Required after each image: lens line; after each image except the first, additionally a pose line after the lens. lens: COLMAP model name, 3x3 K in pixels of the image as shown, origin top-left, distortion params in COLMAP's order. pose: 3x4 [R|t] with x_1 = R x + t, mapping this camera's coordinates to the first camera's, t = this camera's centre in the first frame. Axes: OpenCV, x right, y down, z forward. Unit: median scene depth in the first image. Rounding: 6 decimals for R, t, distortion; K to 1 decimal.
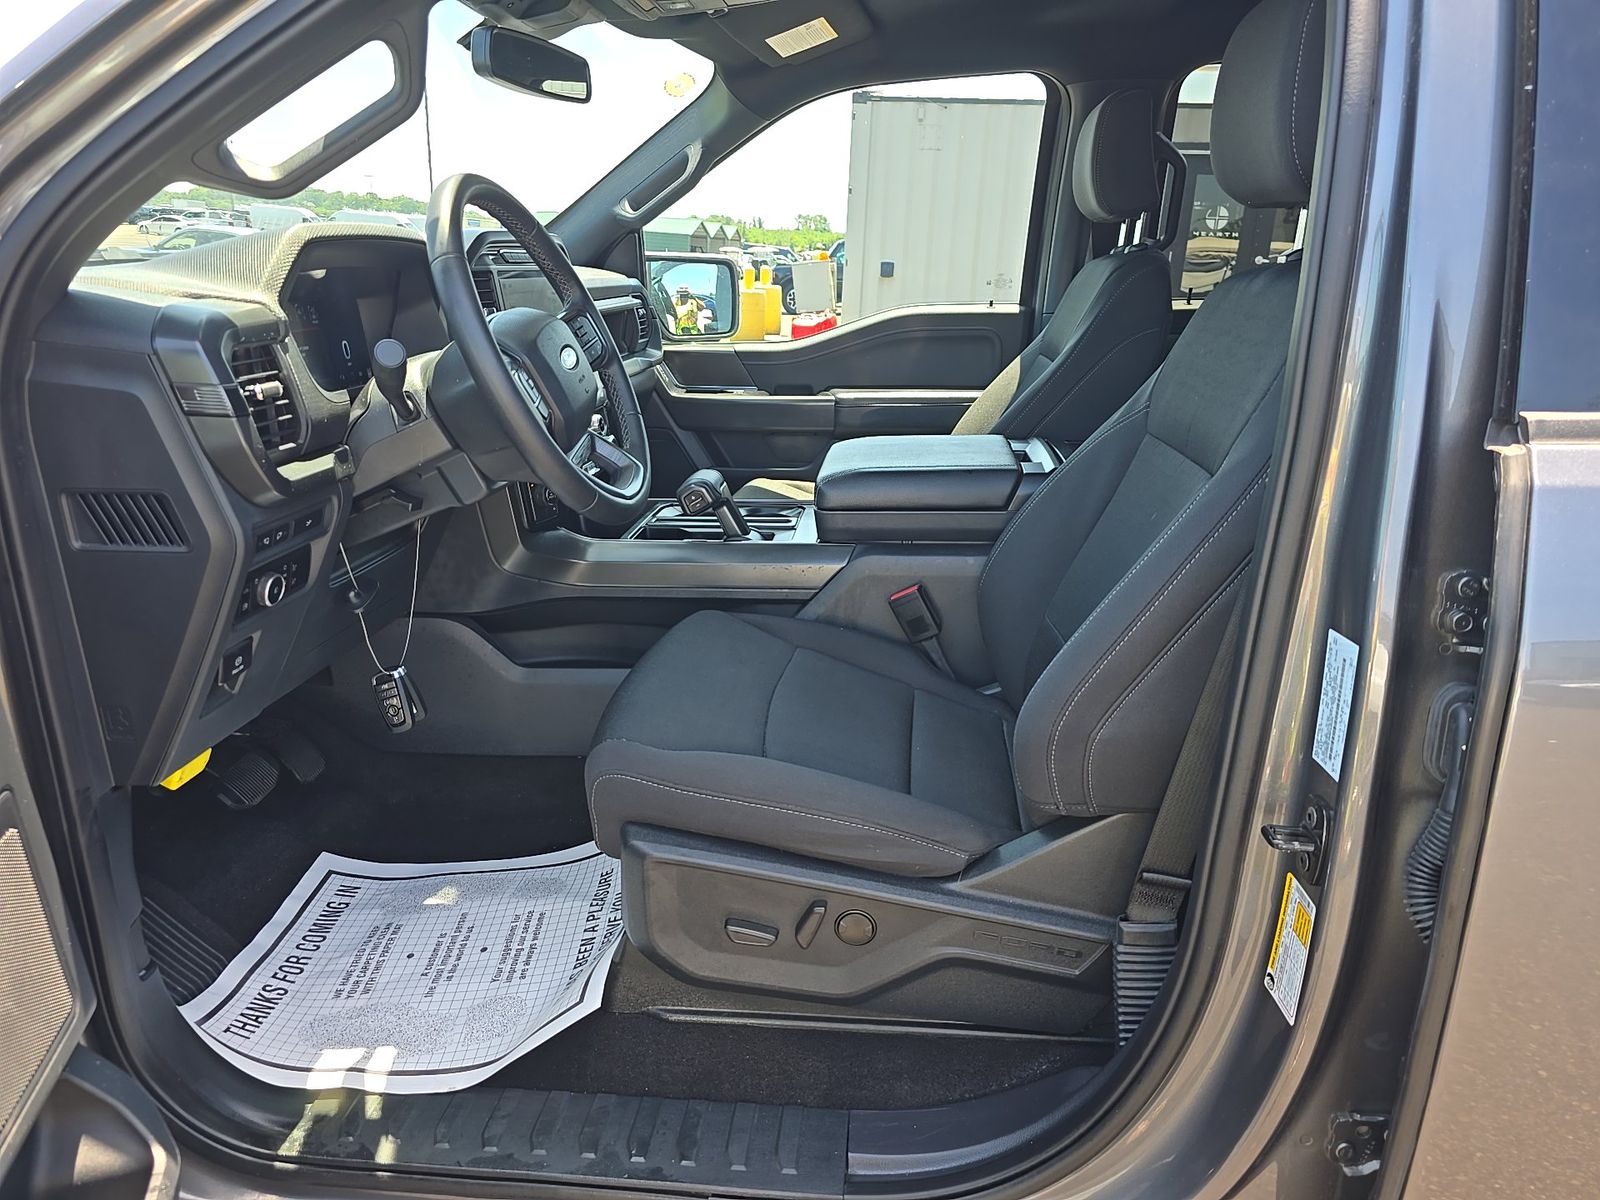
lens RADIAL K [[1100.9, 0, 808.4], [0, 1100.9, 604.4], [0, 0, 1]] dist [0.024326, -0.009524]
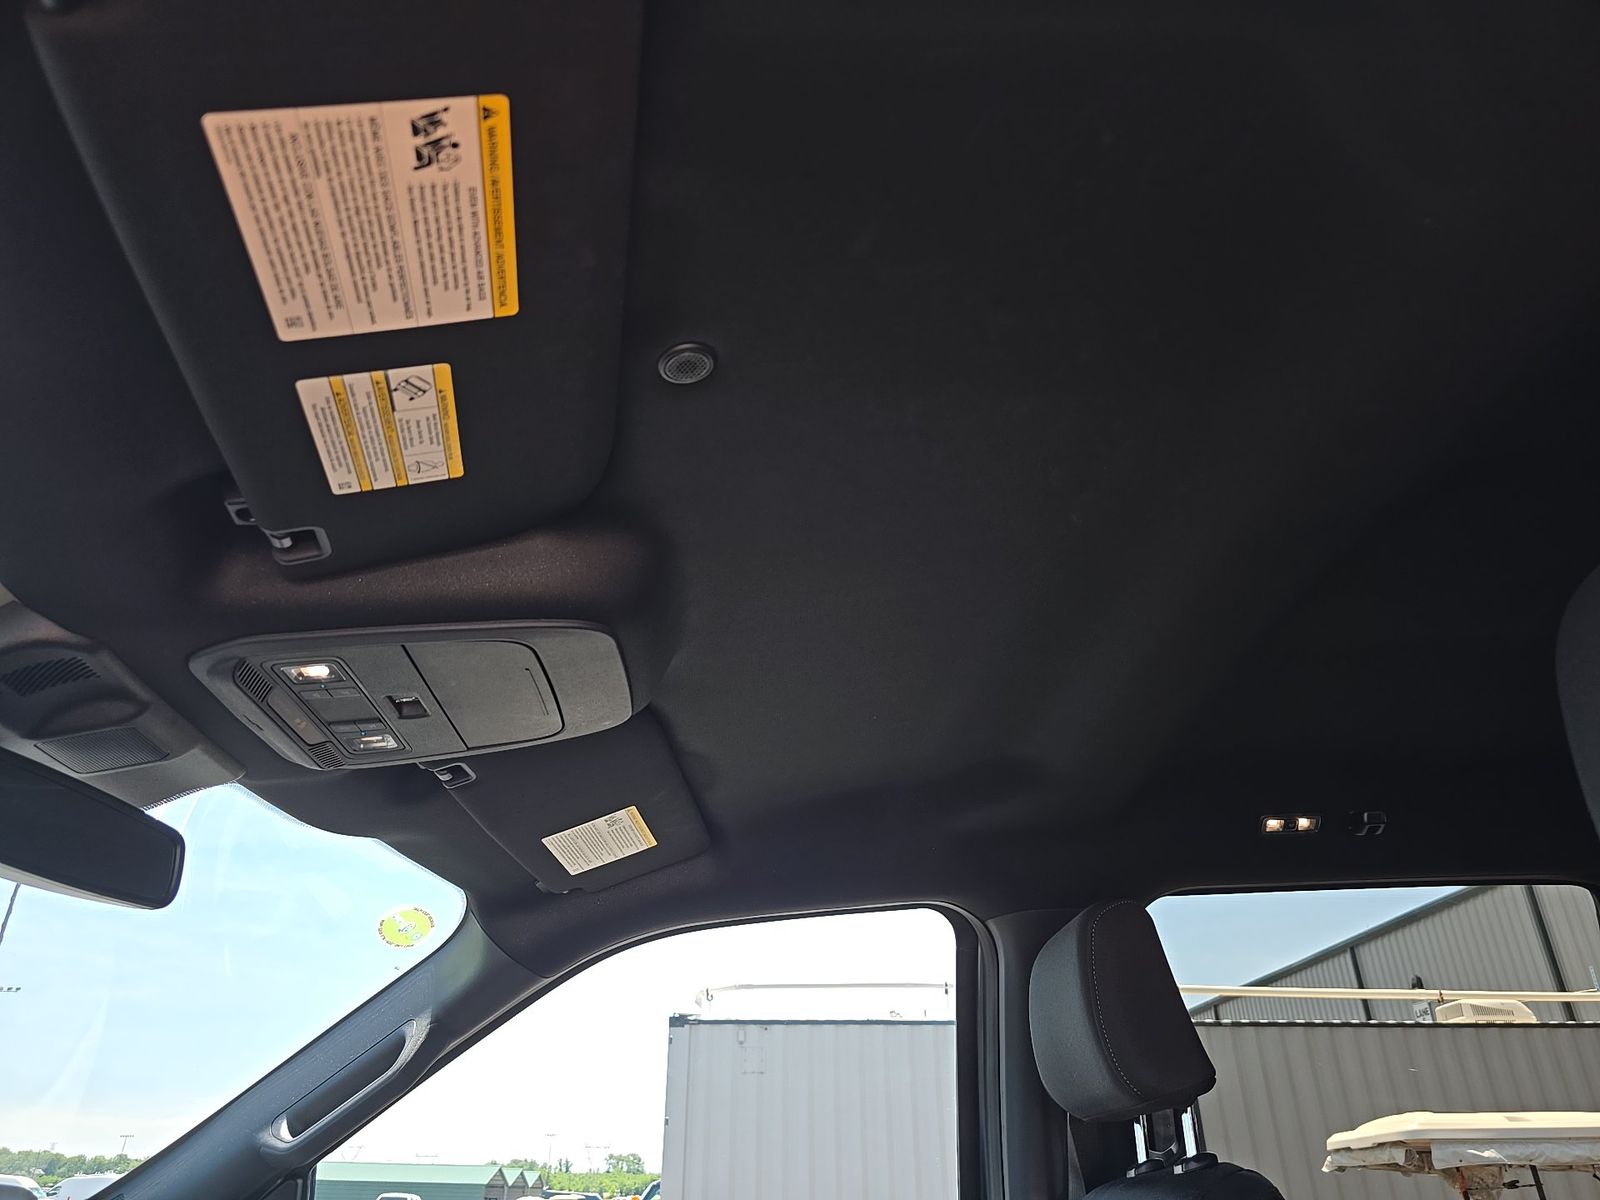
lens RADIAL K [[1100.9, 0, 801.9], [0, 1100.9, 605.7], [0, 0, 1]] dist [0.024326, -0.009524]
pose [[0.988675, 0.029195, 0.147203, 0.009608], [0.084872, 0.700180, -0.708903, -0.118564], [-0.123765, 0.713369, 0.689773, 0.373055]]
